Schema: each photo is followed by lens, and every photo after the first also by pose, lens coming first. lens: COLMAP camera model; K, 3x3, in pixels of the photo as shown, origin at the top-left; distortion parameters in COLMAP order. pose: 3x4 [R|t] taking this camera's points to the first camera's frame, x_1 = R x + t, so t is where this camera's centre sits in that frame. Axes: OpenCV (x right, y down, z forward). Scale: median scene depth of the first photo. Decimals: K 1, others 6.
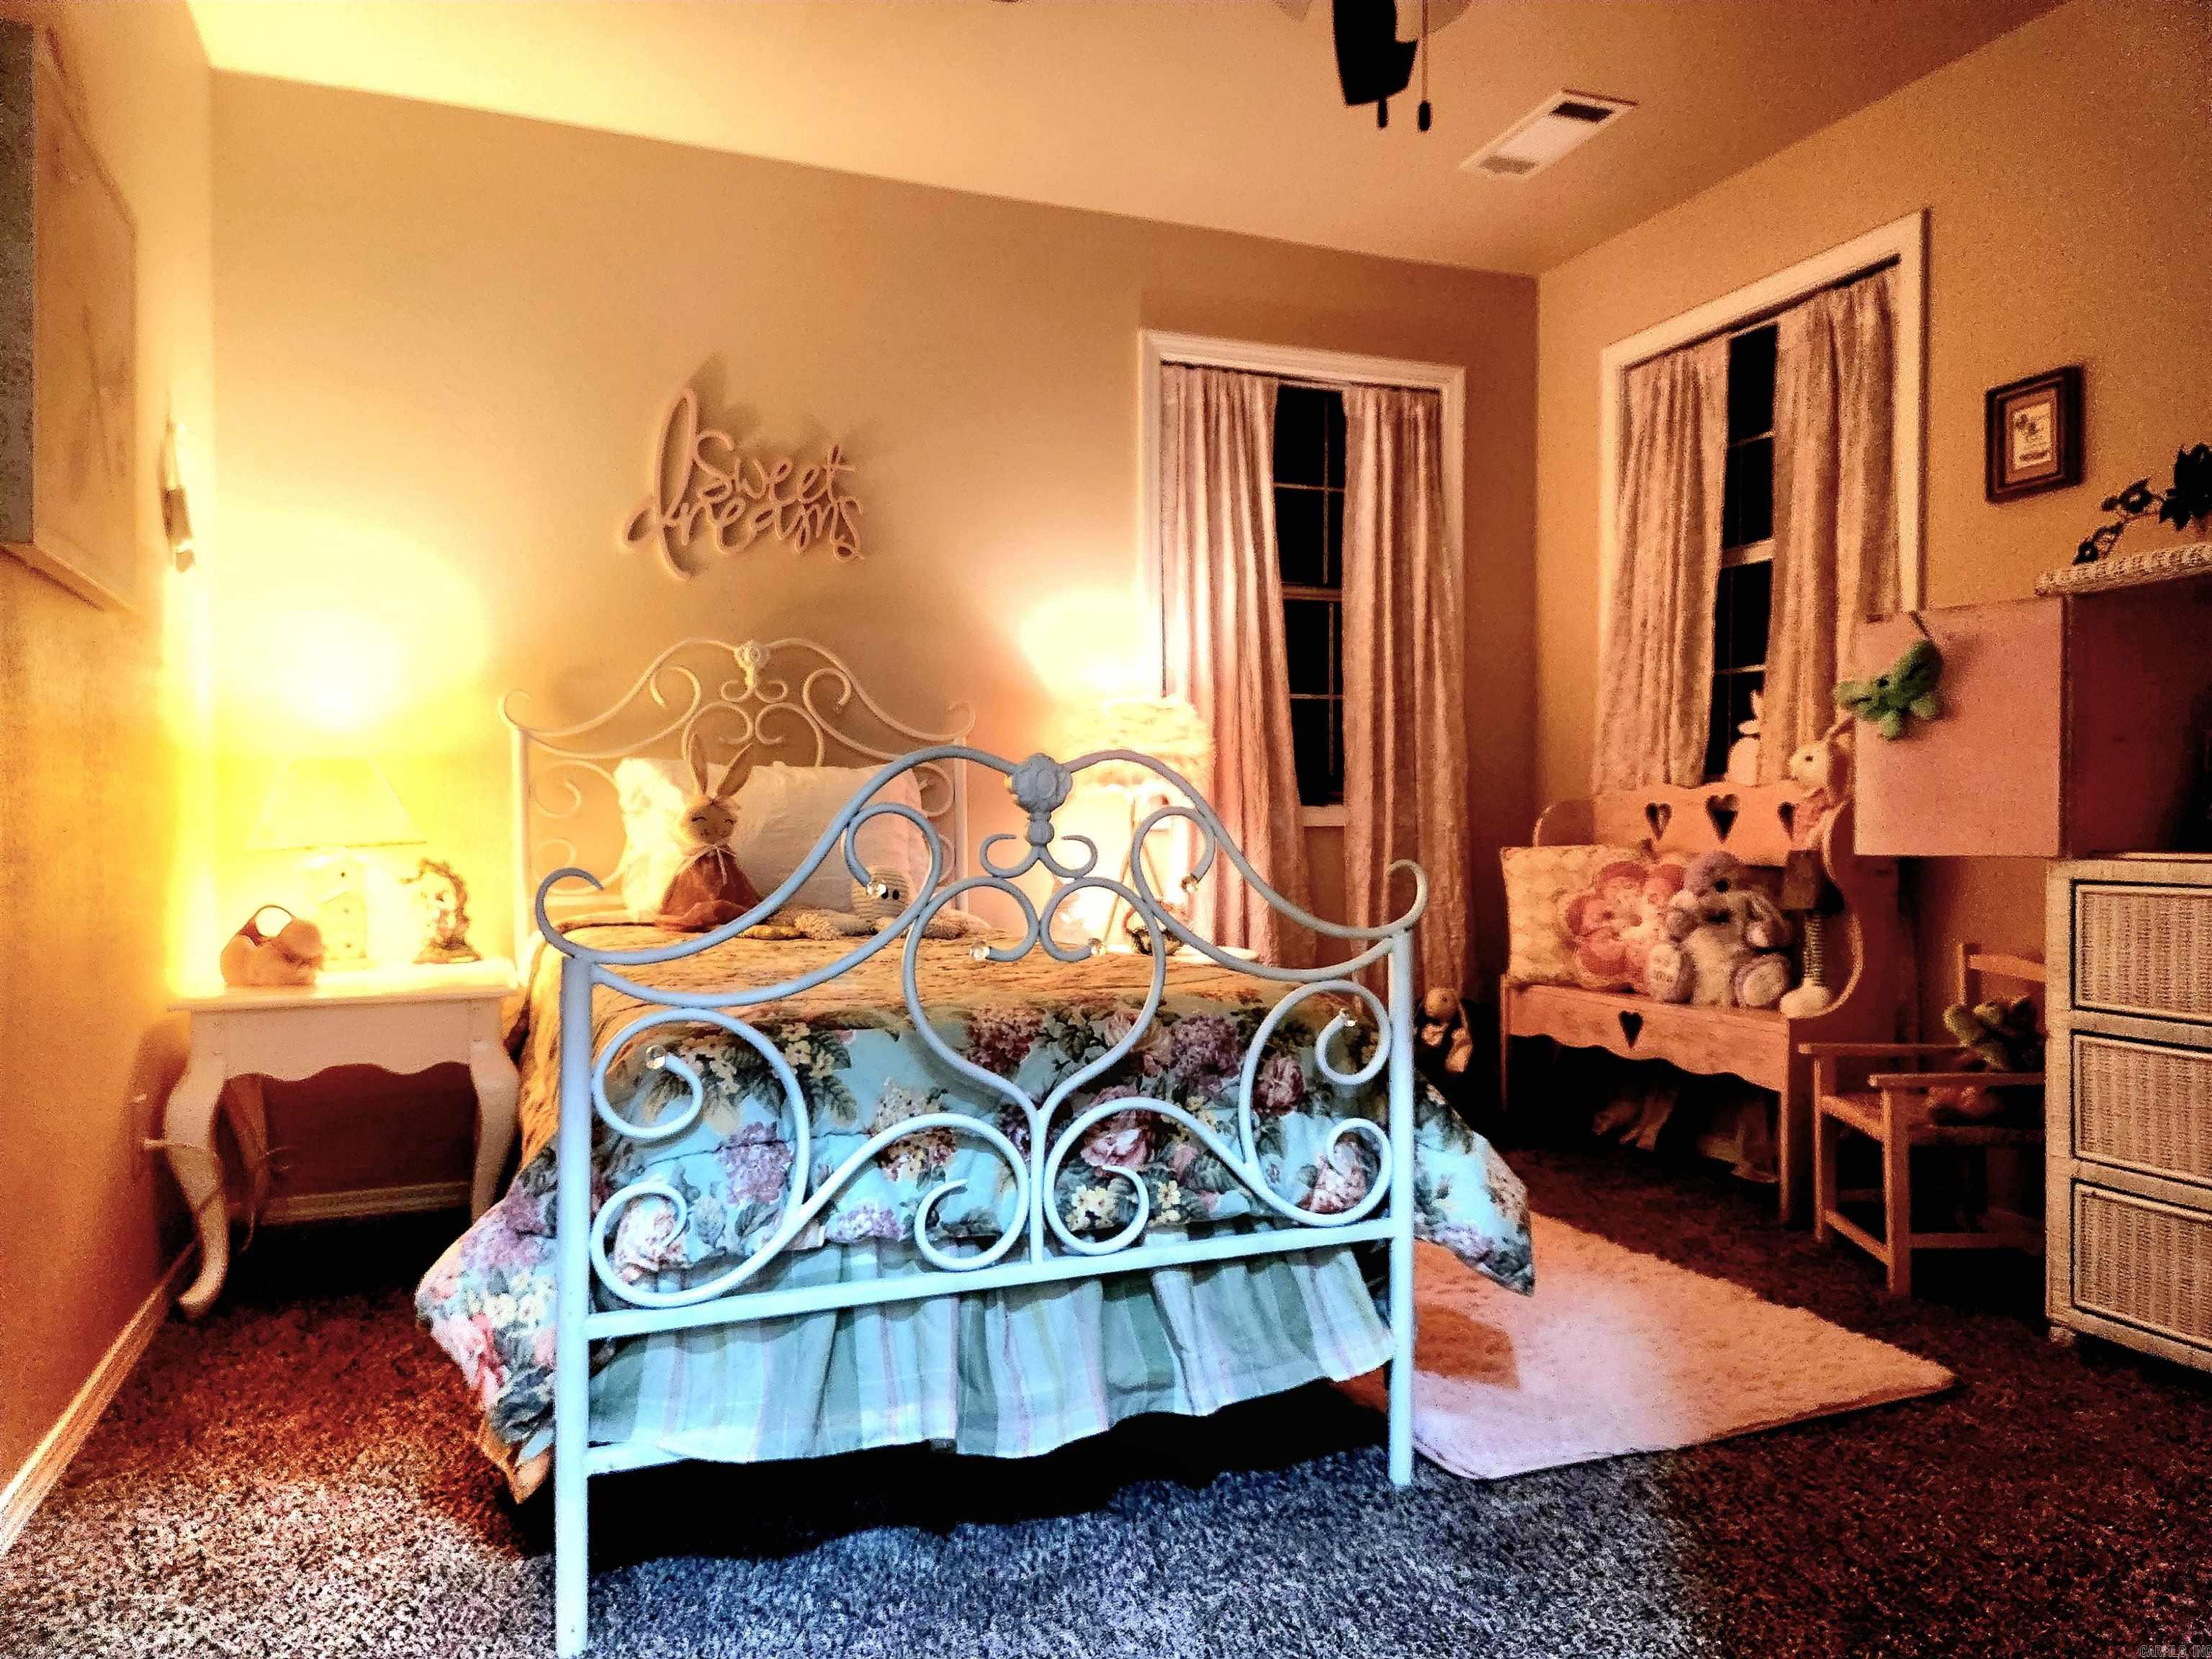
lens RADIAL K [[1457.3, 0, 1106.0], [0, 1457.3, 829.5], [0, 0, 1]] dist [0.084168, -0.081484]
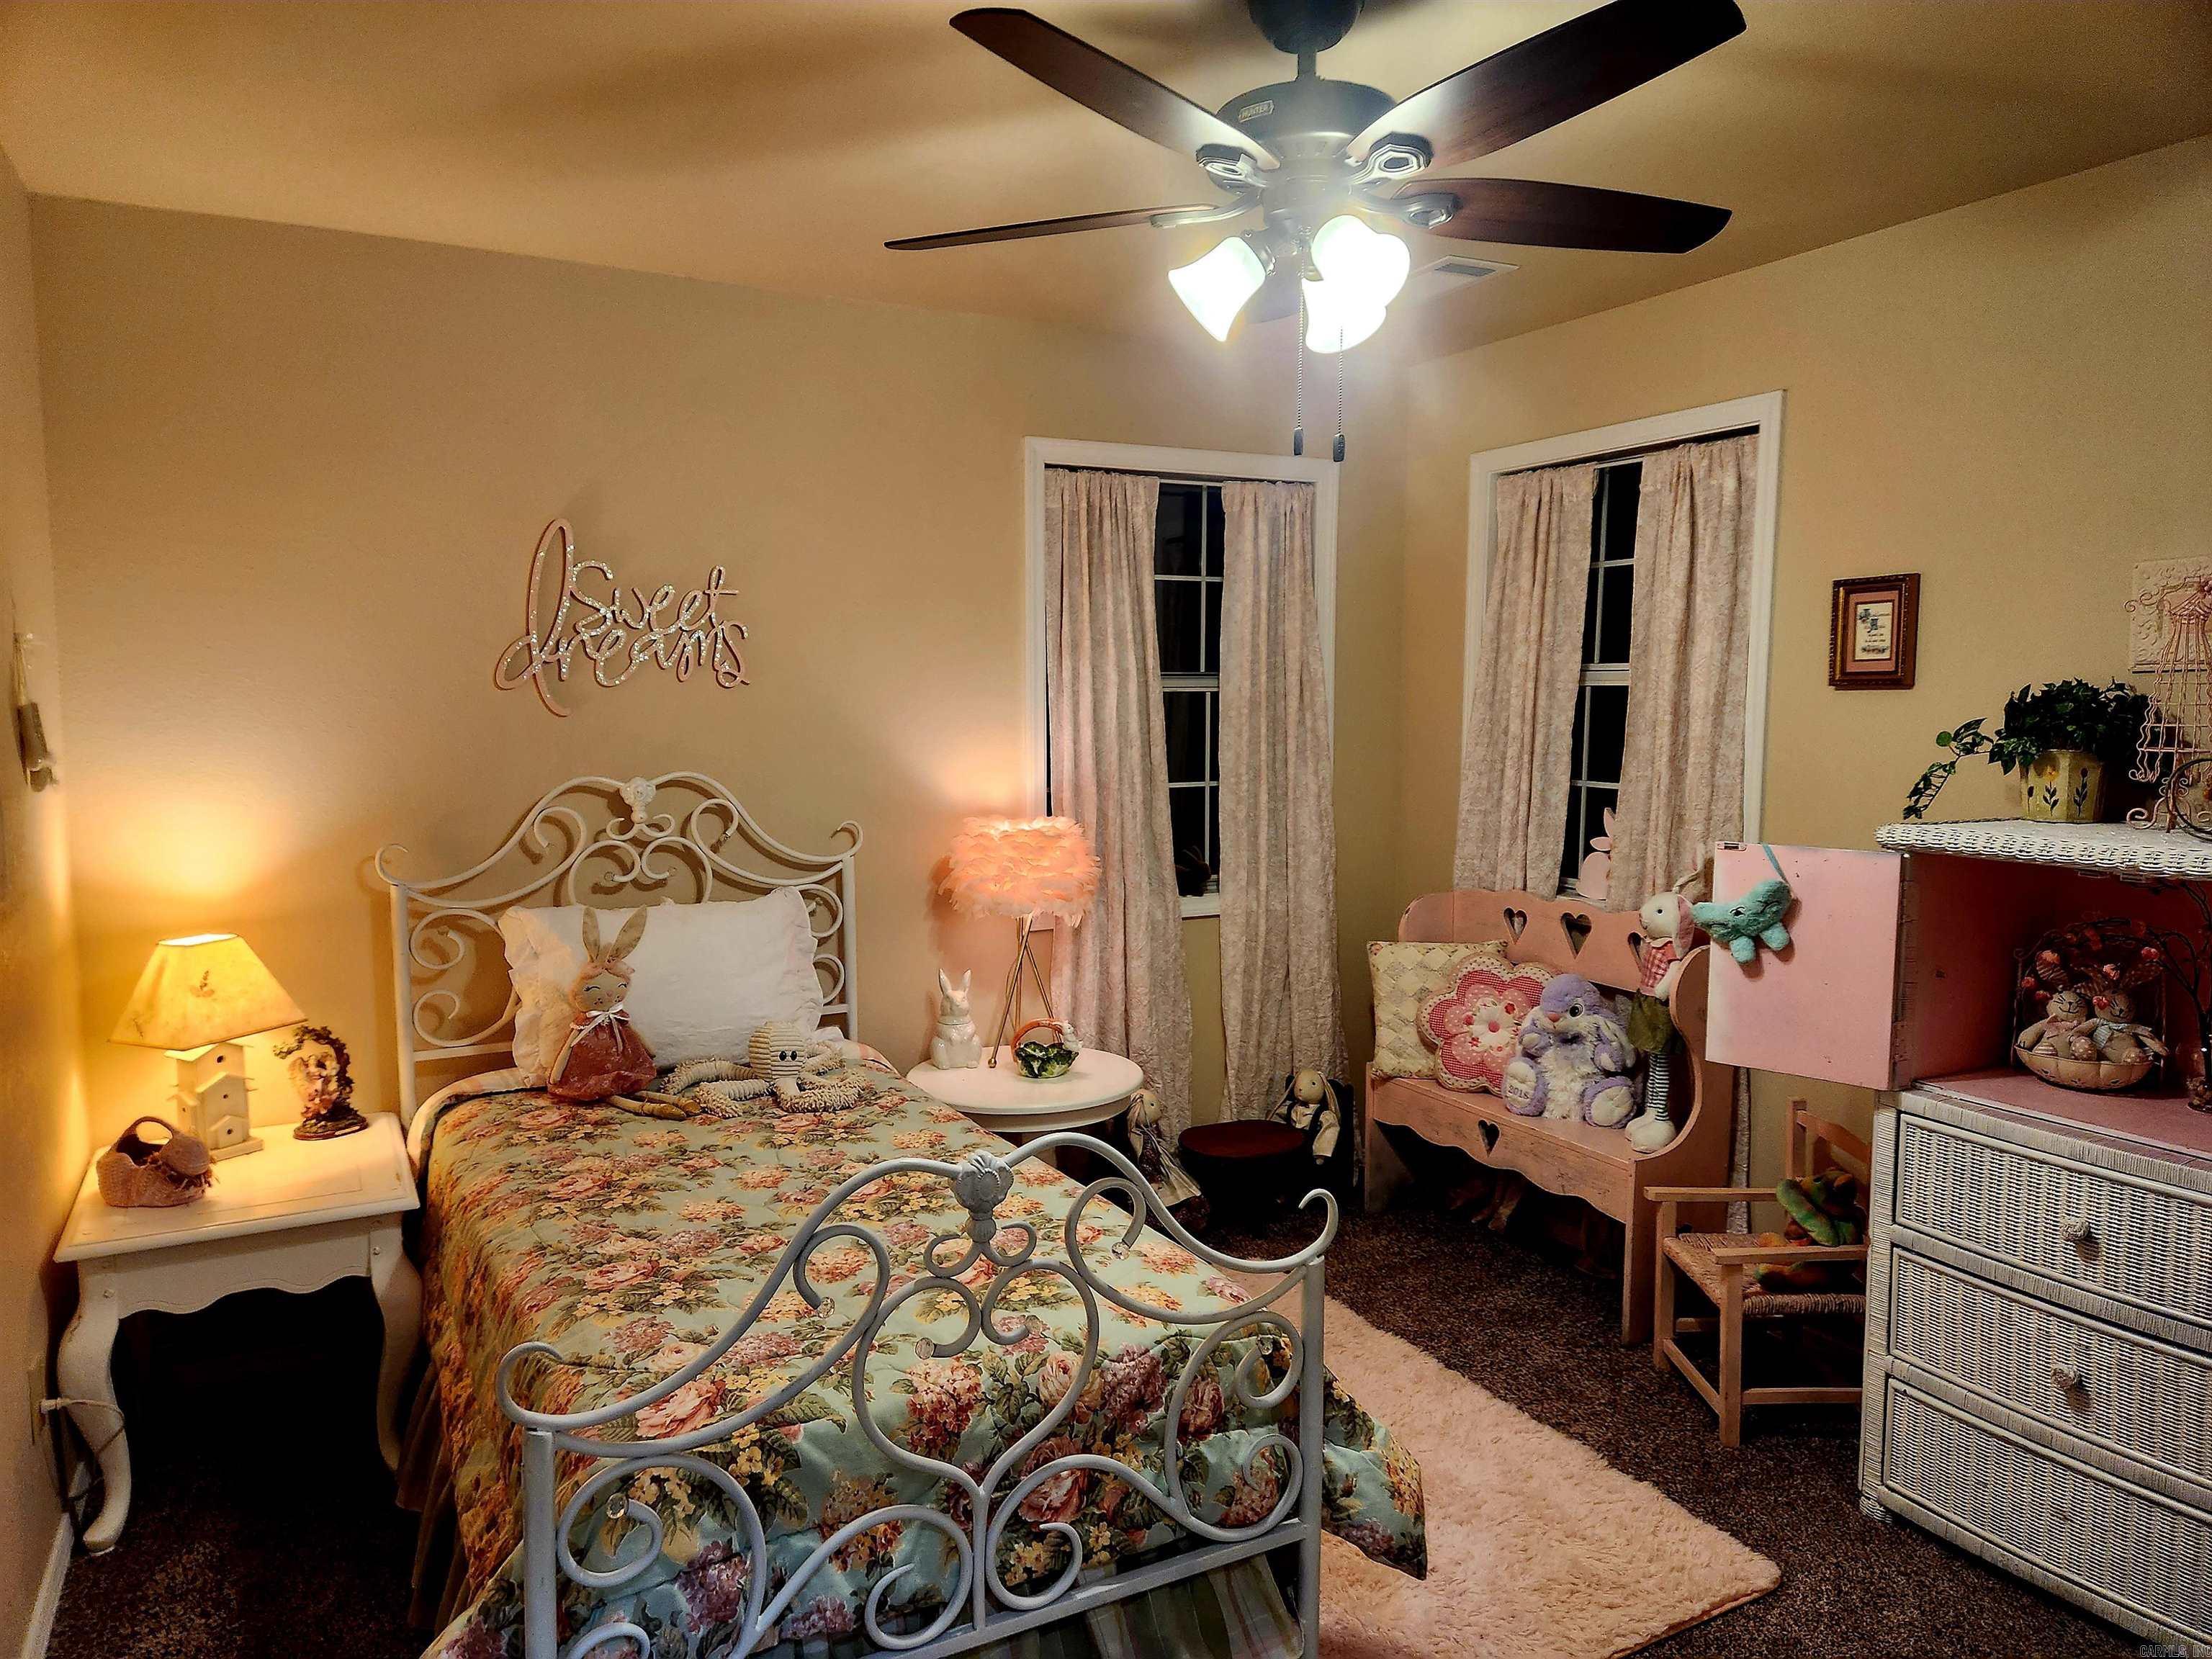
lens RADIAL K [[1448.4, 0, 1083.4], [0, 1448.4, 814.3], [0, 0, 1]] dist [0.093327, -0.084403]
pose [[0.995665, -0.005436, 0.092857, -0.040338], [-0.002438, 0.996423, 0.084473, -0.224165], [-0.092984, -0.084333, 0.992090, -0.007835]]
